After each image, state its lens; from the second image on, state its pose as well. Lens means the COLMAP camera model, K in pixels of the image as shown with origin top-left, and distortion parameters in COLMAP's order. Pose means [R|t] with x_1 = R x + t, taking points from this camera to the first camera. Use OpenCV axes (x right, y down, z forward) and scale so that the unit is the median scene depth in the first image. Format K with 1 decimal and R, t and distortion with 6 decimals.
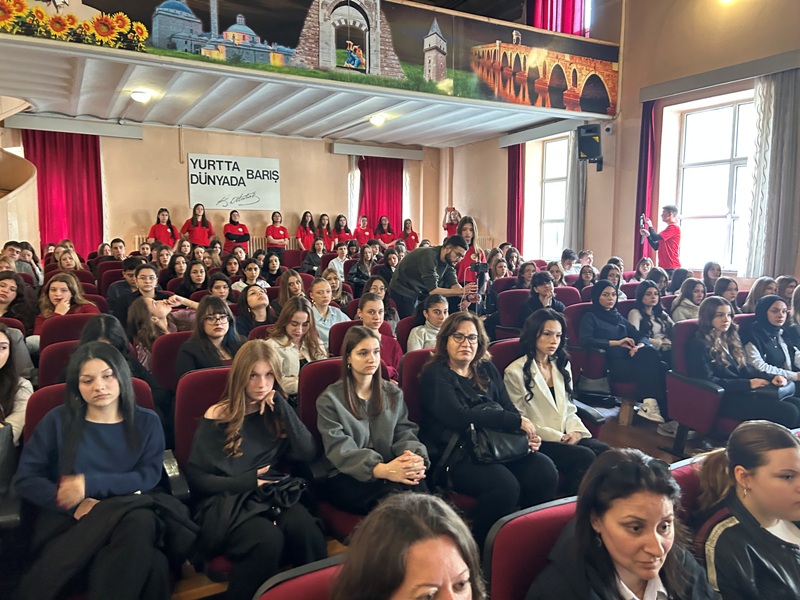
lens RADIAL K [[601.4, 0, 399.9], [0, 601.4, 294.6], [0, 0, 1]] dist [0.052474, -0.053142]
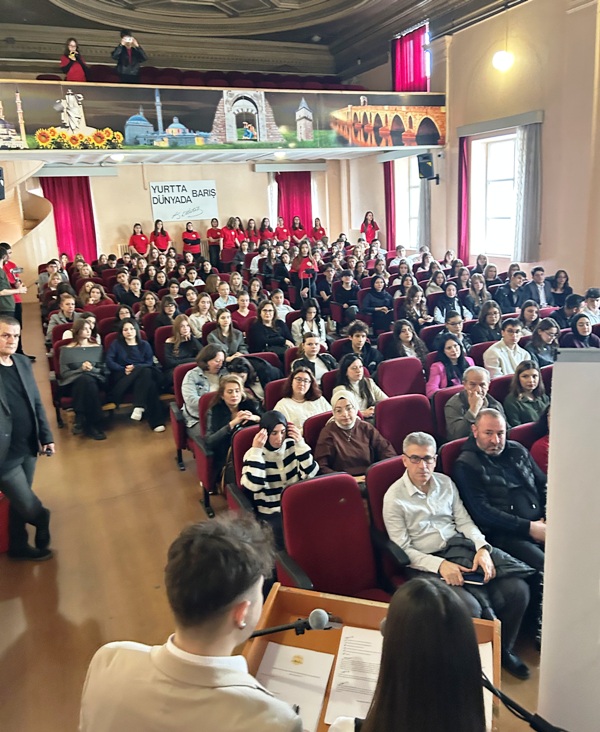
lens RADIAL K [[598.4, 0, 309.4], [0, 598.4, 333.0], [0, 0, 1]] dist [0.038568, -0.043605]
pose [[0.994997, -0.033643, -0.094065, 0.195936], [0.044010, 0.992912, 0.110403, -0.038694], [0.089684, -0.113991, 0.989426, -0.544932]]
